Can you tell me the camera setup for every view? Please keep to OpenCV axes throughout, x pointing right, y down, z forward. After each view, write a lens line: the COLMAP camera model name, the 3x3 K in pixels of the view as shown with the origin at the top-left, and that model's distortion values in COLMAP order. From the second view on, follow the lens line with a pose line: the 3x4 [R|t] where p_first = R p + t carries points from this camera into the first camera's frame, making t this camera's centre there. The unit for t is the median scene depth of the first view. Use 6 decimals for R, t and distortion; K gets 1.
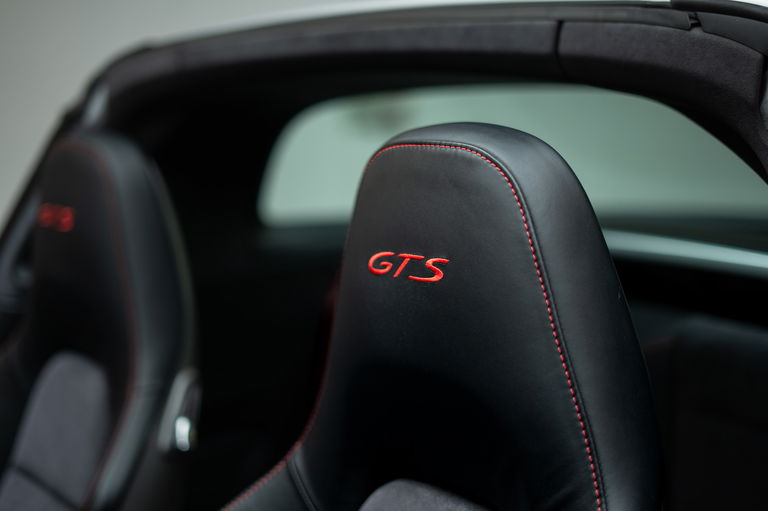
lens RADIAL K [[1135.2, 0, 397.1], [0, 1135.2, 256.4], [0, 0, 1]] dist [-0.041593, 0.042251]
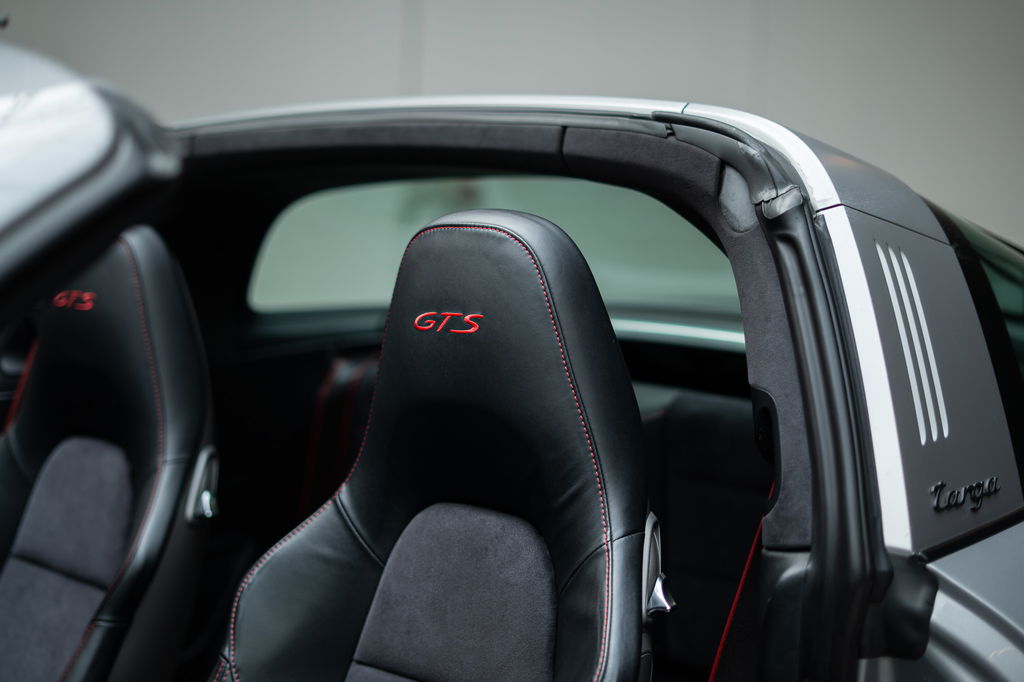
lens RADIAL K [[1513.7, 0, 529.4], [0, 1513.7, 342.2], [0, 0, 1]] dist [-0.041593, 0.042251]
pose [[0.990906, -0.005253, 0.134451, -0.124859], [0.009664, 0.999435, -0.032180, 0.083791], [-0.134206, 0.033187, 0.990398, -0.661393]]
